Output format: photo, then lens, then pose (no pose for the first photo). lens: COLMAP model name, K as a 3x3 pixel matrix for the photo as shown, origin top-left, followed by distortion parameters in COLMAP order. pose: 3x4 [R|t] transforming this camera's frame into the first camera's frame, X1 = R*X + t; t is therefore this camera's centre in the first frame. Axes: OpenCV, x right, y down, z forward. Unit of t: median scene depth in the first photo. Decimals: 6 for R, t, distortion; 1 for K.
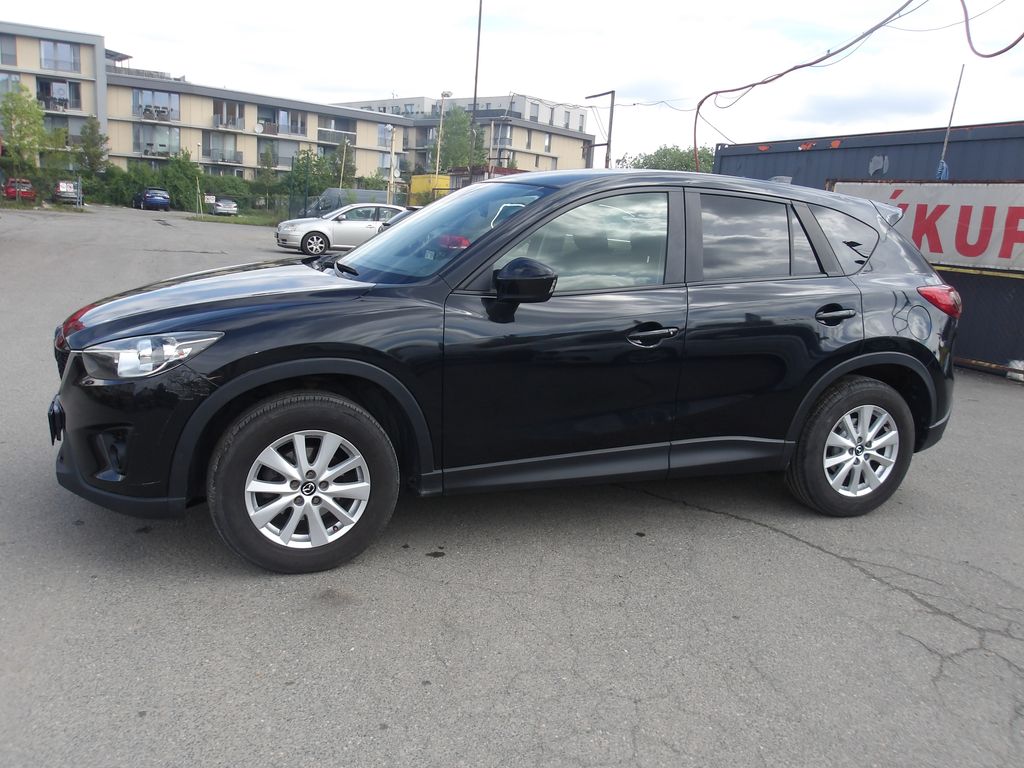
lens RADIAL K [[827.1, 0, 505.2], [0, 827.1, 453.2], [0, 0, 1]] dist [-0.027617, 0.018617]
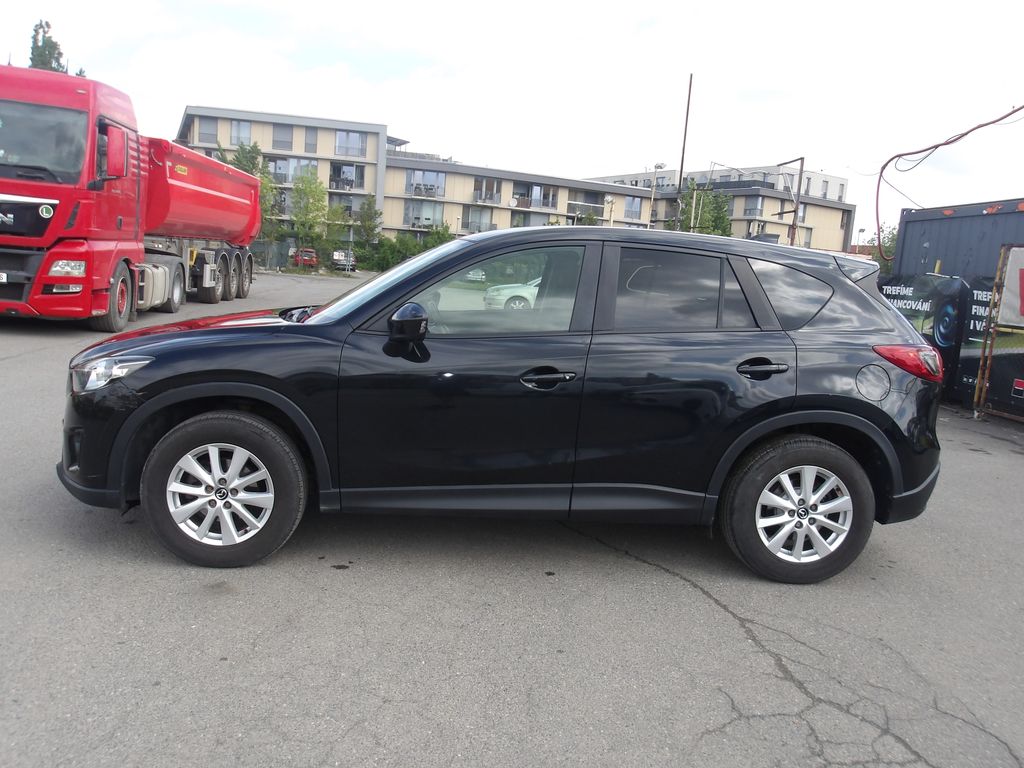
lens RADIAL K [[827.1, 0, 505.2], [0, 827.1, 453.2], [0, 0, 1]] dist [-0.027617, 0.018617]
pose [[0.957563, 0.066873, -0.280359, 0.121453], [-0.088872, 0.993822, -0.066486, 0.007111], [0.274181, 0.088580, 0.957590, -0.002986]]
